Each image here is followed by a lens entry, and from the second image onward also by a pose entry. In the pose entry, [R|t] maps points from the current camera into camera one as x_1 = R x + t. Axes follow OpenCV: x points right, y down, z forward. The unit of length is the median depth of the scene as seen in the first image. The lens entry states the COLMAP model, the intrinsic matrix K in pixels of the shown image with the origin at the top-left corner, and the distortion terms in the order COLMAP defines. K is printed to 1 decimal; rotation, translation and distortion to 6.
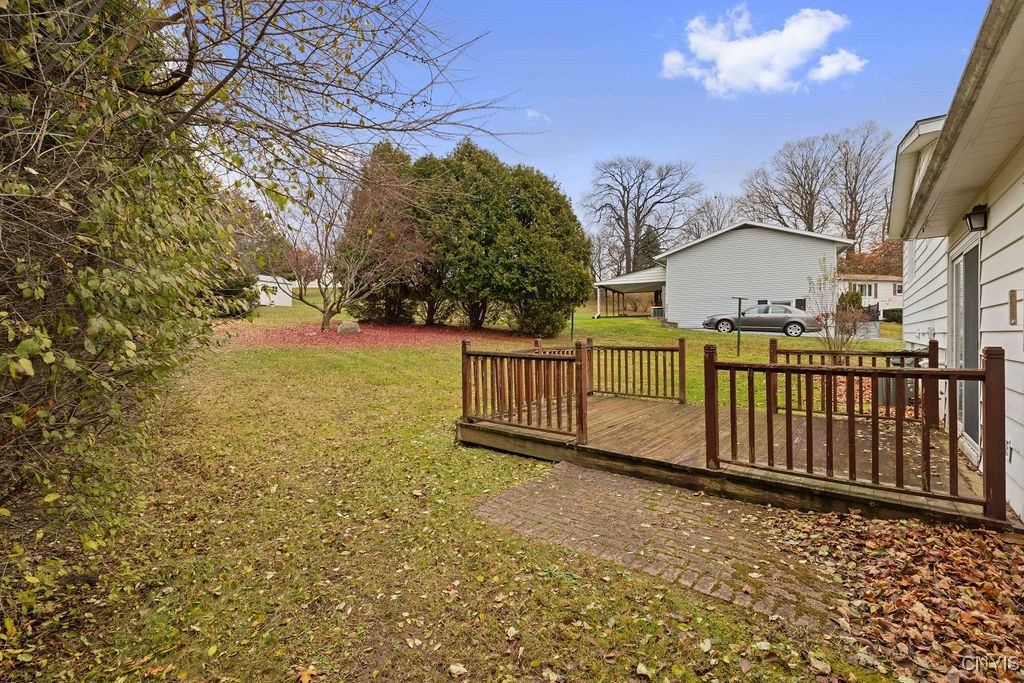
lens RADIAL K [[439.9, 0, 510.1], [0, 439.9, 339.9], [0, 0, 1]] dist [-0.001527, 0.000110]
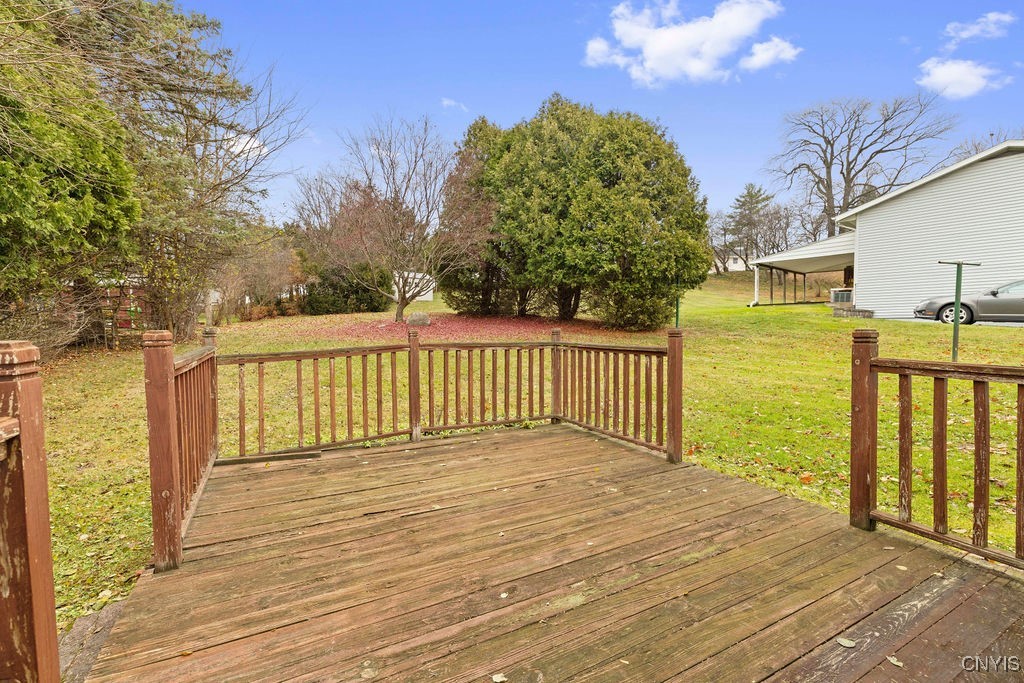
lens RADIAL K [[439.9, 0, 510.1], [0, 439.9, 339.9], [0, 0, 1]] dist [-0.001527, 0.000110]
pose [[0.919906, 0.012420, -0.391942, 0.152521], [-0.007123, 0.999863, 0.014966, 0.000569], [0.392075, -0.010975, 0.919868, 0.176057]]
